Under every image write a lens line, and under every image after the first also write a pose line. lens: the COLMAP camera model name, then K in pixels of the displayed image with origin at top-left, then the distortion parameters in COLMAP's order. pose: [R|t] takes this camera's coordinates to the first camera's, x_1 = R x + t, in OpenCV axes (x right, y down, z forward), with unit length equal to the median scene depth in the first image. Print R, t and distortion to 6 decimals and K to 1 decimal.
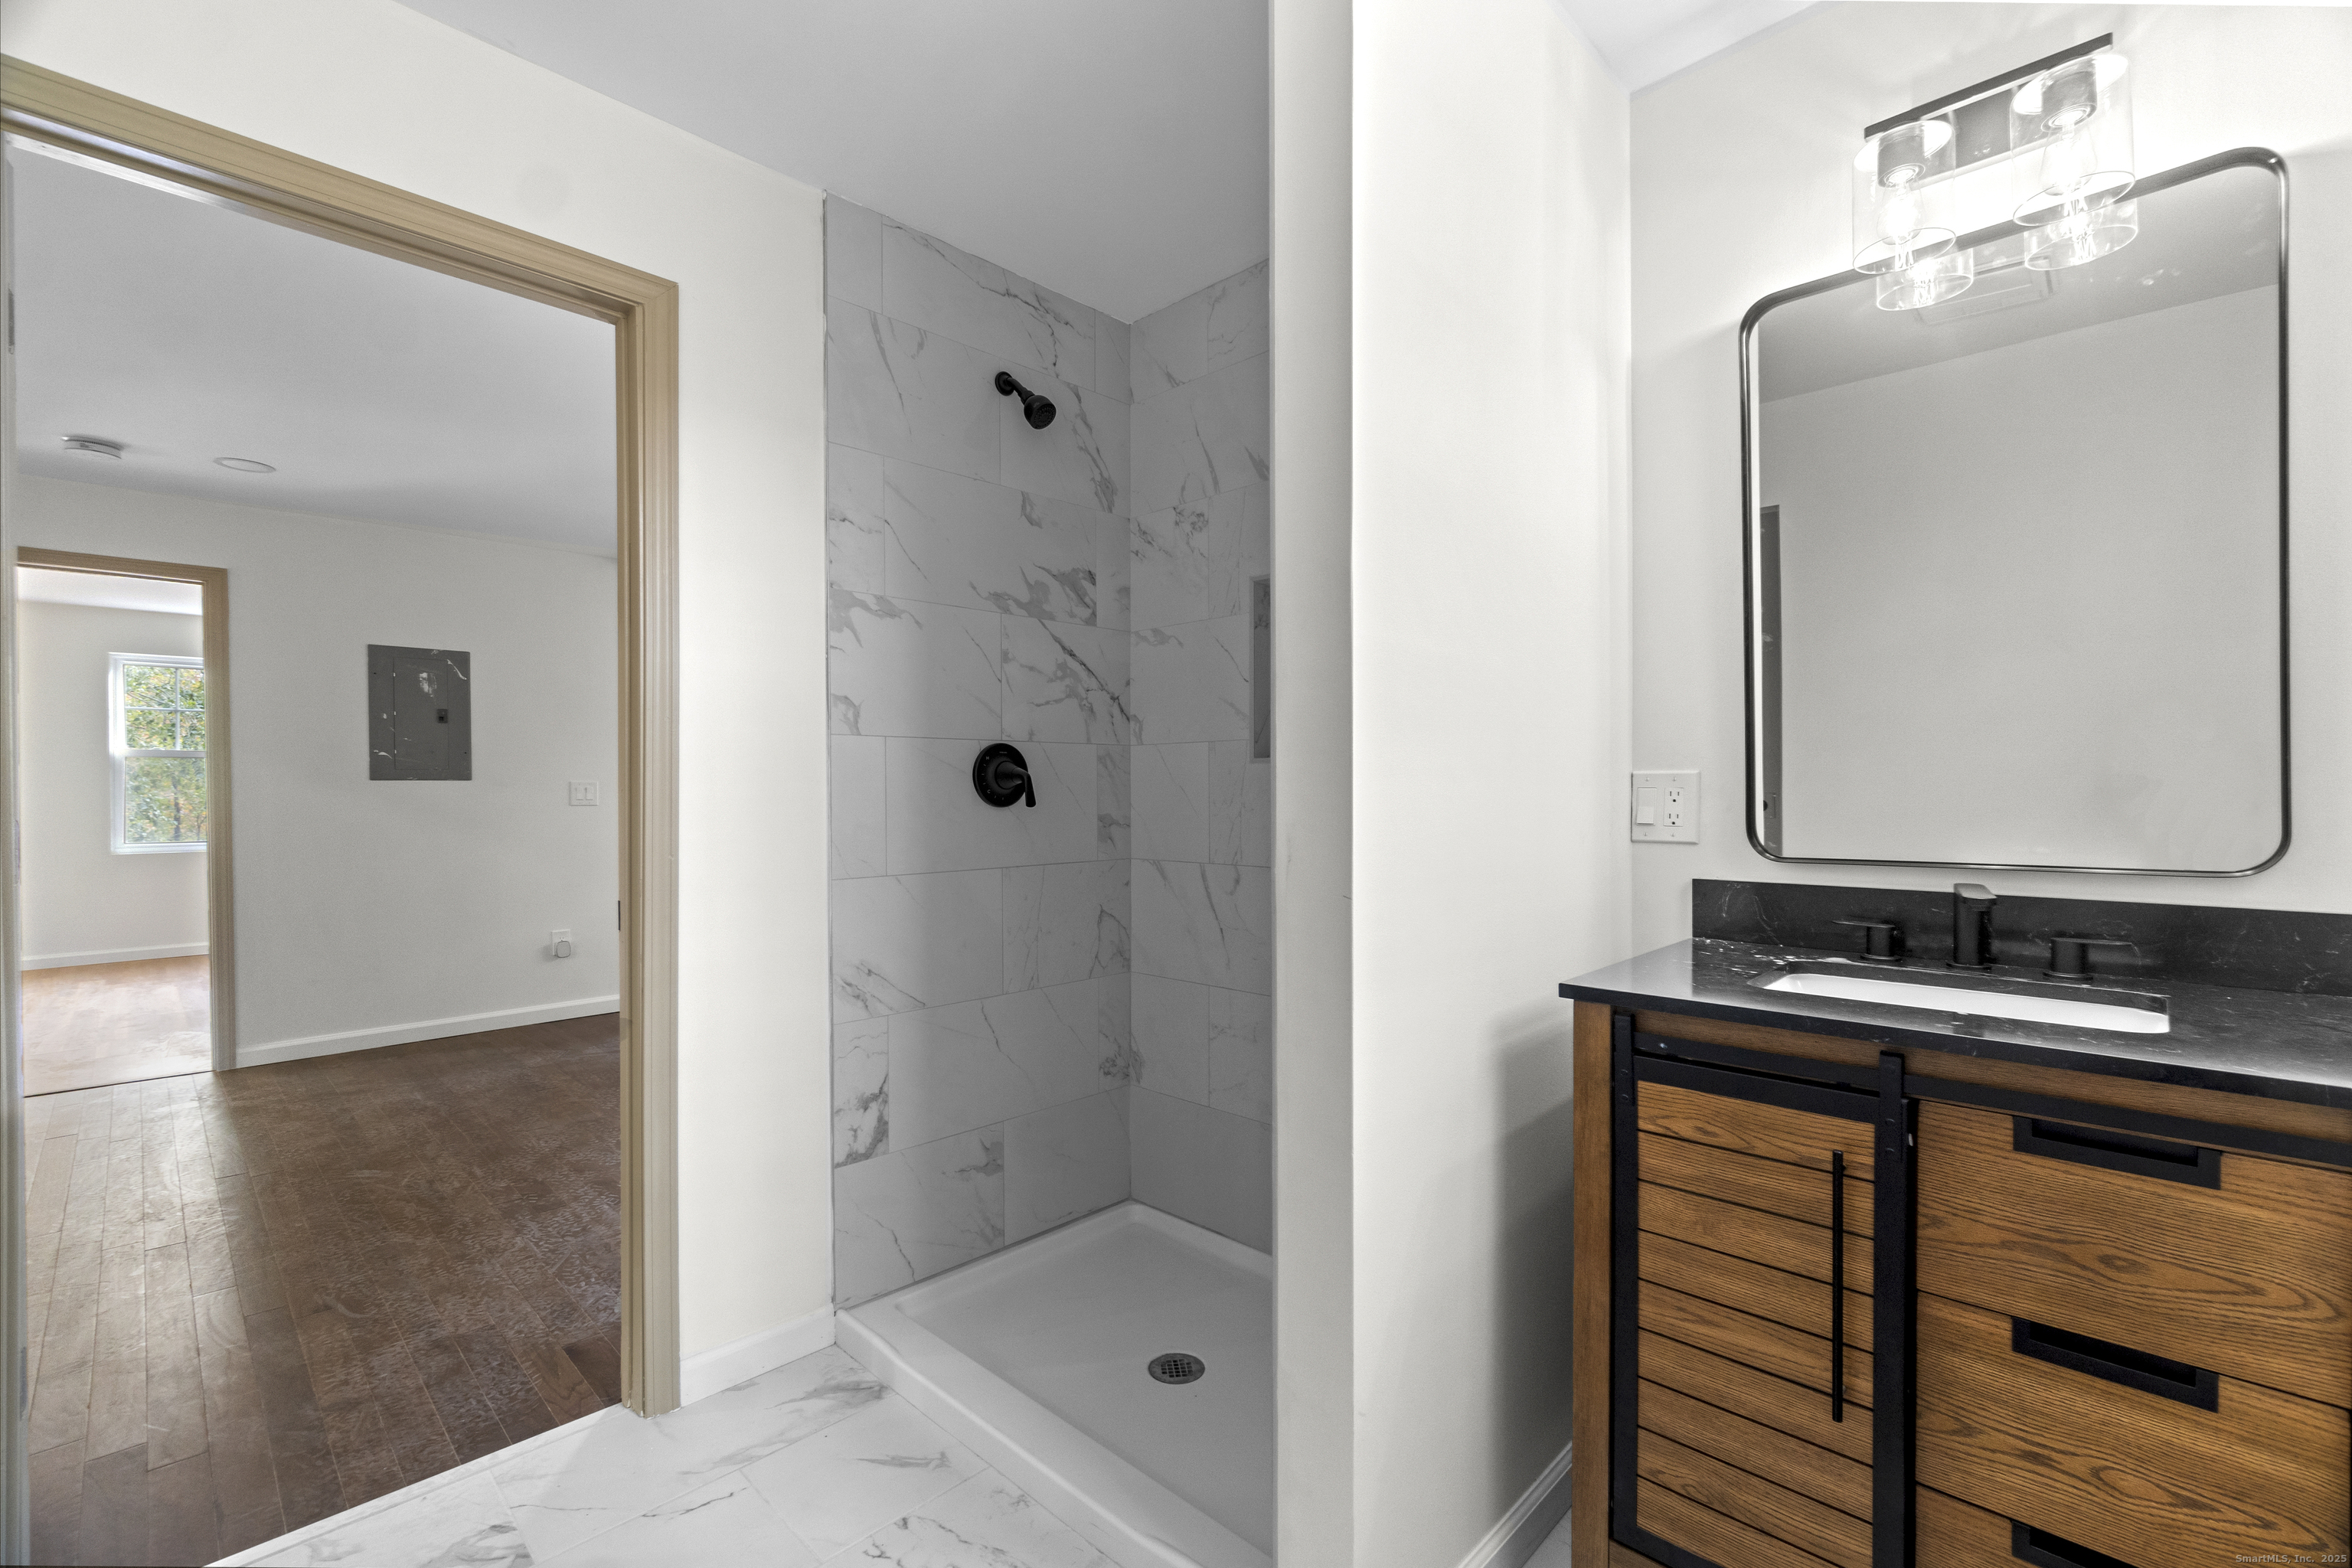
lens RADIAL K [[1015.3, 0, 1179.3], [0, 1015.3, 802.5], [0, 0, 1]] dist [-0.003159, 0.000388]
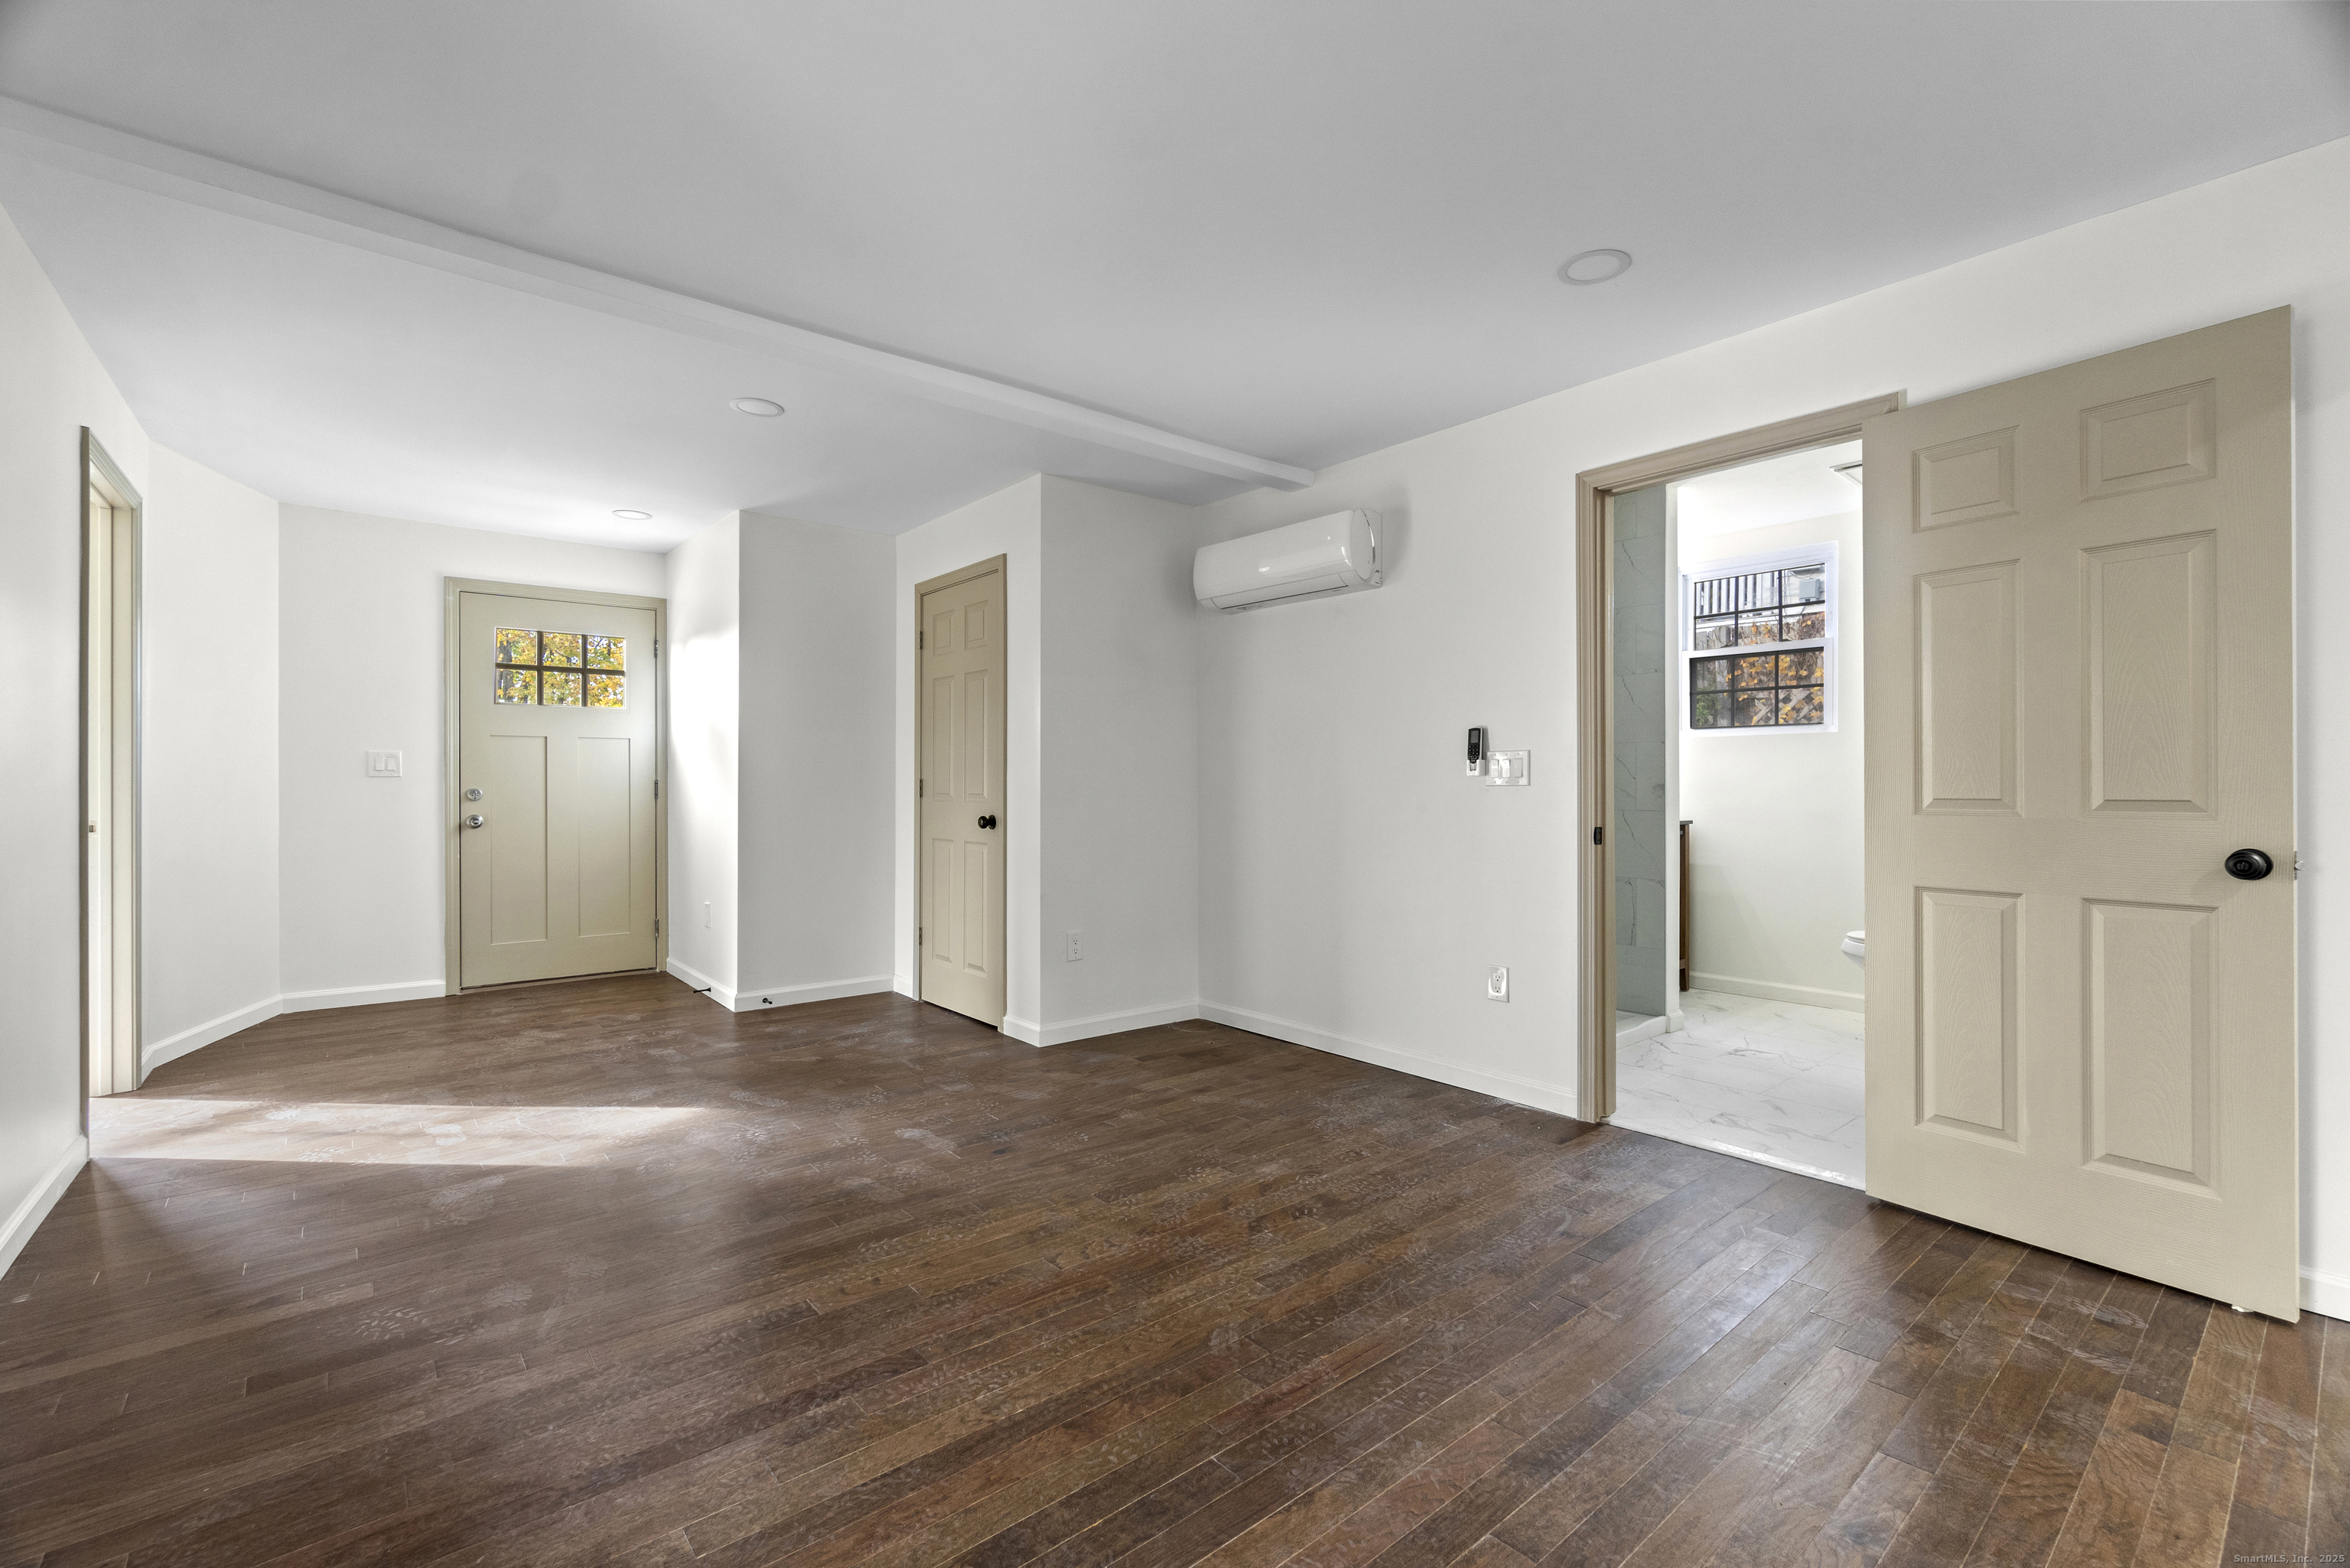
lens RADIAL K [[1014.4, 0, 1164.1], [0, 1014.4, 783.0], [0, 0, 1]] dist [-0.003159, 0.000388]
pose [[0.101518, 0.006602, 0.994812, -0.968669], [0.009270, 0.999928, -0.007582, 0.009079], [-0.994790, 0.009992, 0.101450, 0.643865]]
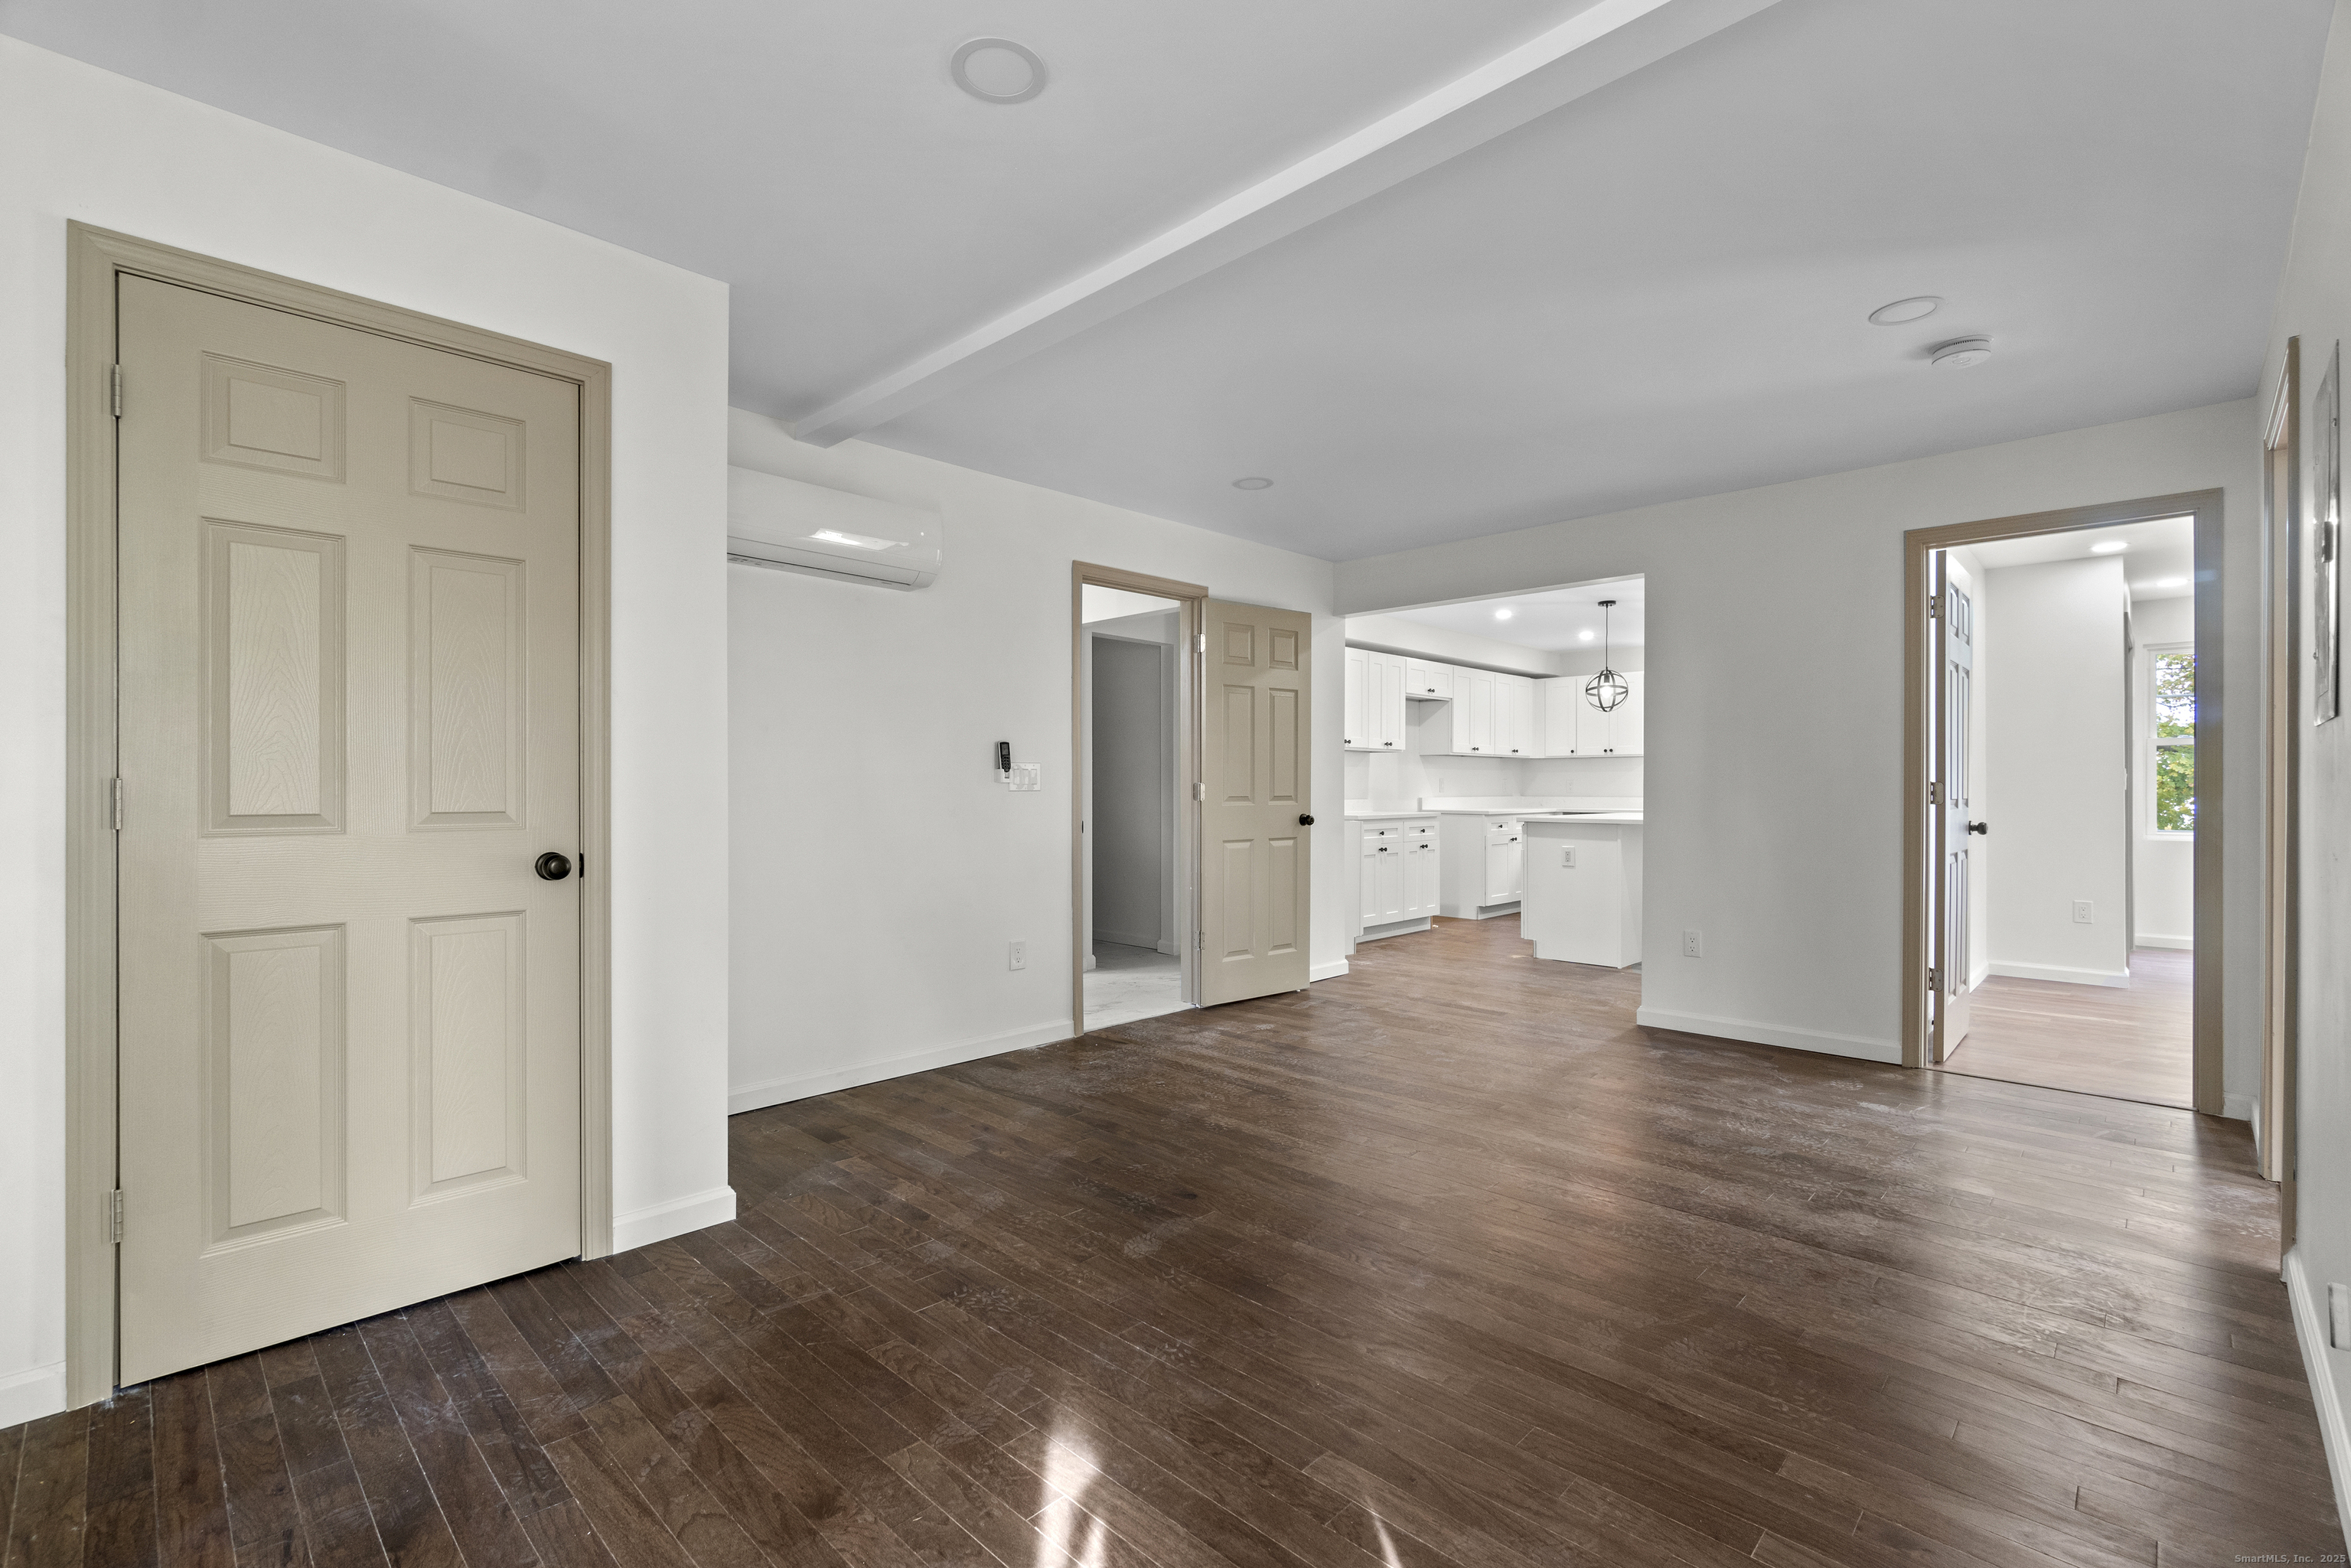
lens RADIAL K [[1014.8, 0, 1207.6], [0, 1014.8, 792.2], [0, 0, 1]] dist [-0.003159, 0.000388]
pose [[-0.999591, 0.004168, -0.028291, -0.325920], [0.003816, 0.999915, 0.012463, -0.002722], [0.028341, 0.012349, -0.999522, 1.403447]]
